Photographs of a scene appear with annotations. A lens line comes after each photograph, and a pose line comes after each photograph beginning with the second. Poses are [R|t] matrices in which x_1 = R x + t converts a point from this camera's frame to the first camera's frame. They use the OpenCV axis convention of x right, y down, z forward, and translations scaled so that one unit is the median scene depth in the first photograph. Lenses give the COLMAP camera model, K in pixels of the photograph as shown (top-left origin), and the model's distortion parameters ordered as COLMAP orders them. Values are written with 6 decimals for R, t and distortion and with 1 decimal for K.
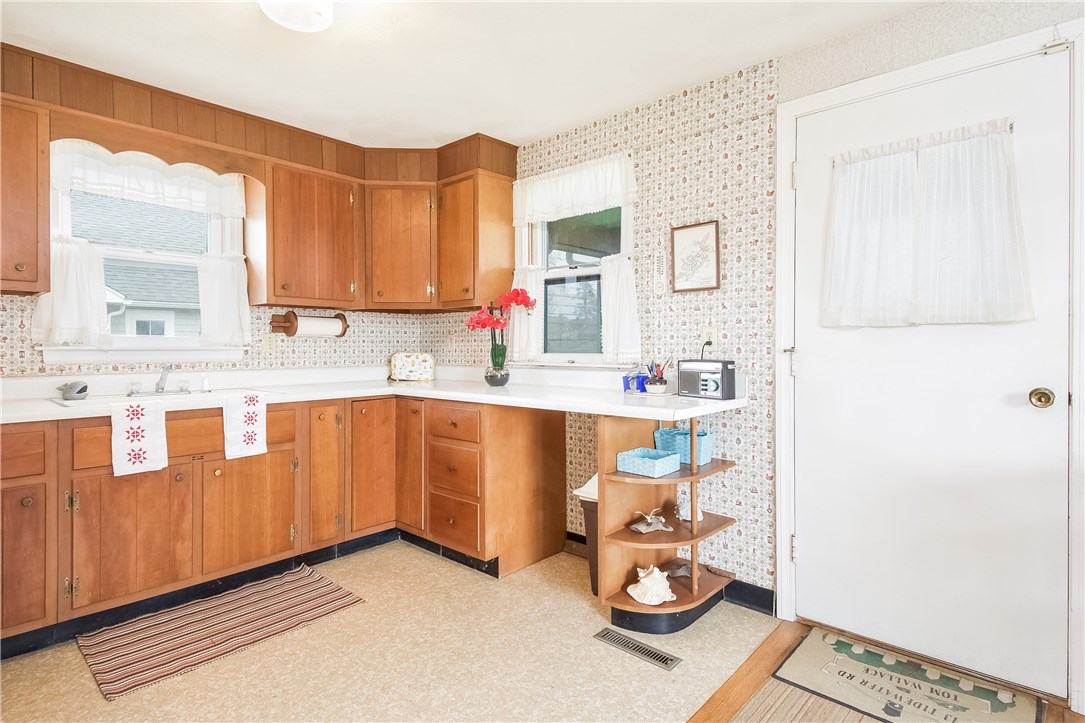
lens RADIAL K [[587.1, 0, 514.1], [0, 587.1, 346.0], [0, 0, 1]] dist [0.036587, -0.004586]
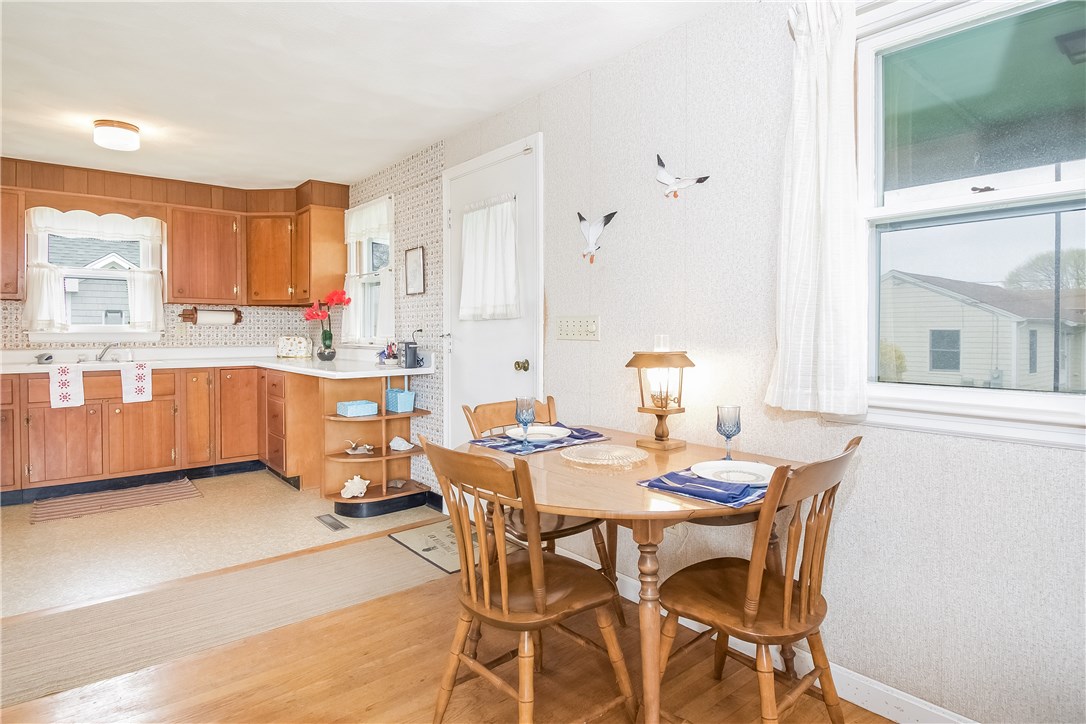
lens RADIAL K [[641.4, 0, 569.6], [0, 641.4, 338.3], [0, 0, 1]] dist [-0.022850, -0.008034]
pose [[0.992263, 0.004602, -0.124065, 0.855045], [-0.003144, 0.999924, 0.011944, -0.005131], [0.124111, -0.011461, 0.992202, -0.496372]]
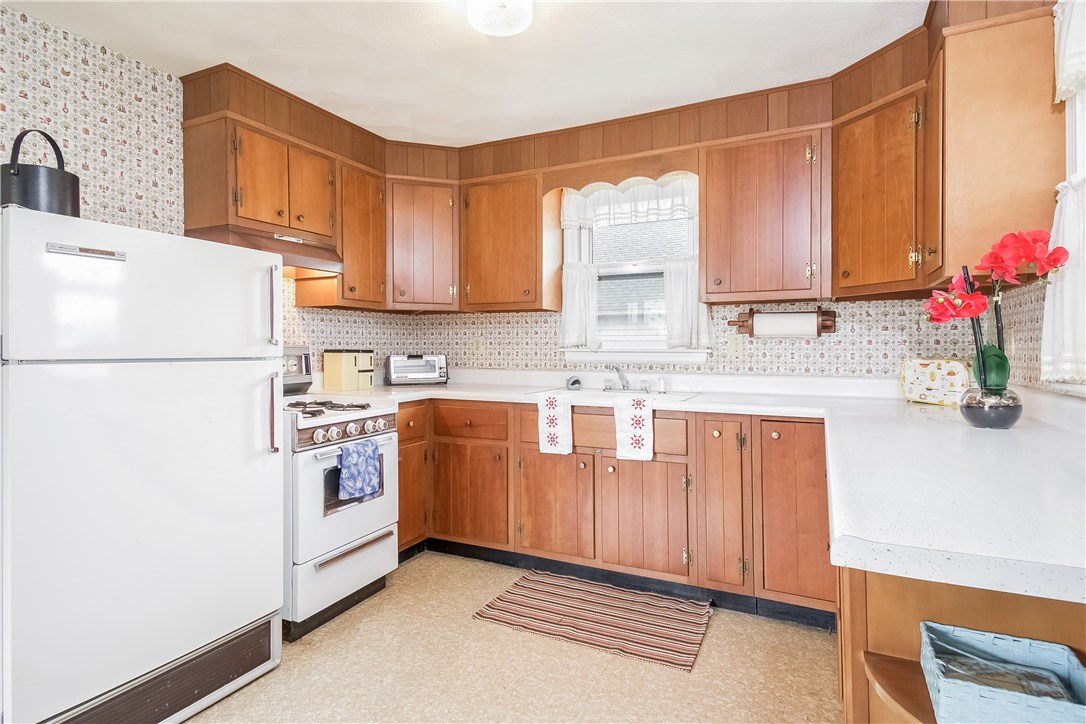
lens RADIAL K [[587.7, 0, 534.9], [0, 587.7, 346.2], [0, 0, 1]] dist [0.036587, -0.004586]
pose [[0.271811, -0.002864, -0.962346, 0.436728], [-0.001202, 0.999994, -0.003315, -0.000388], [0.962350, 0.002058, 0.271806, 0.553222]]
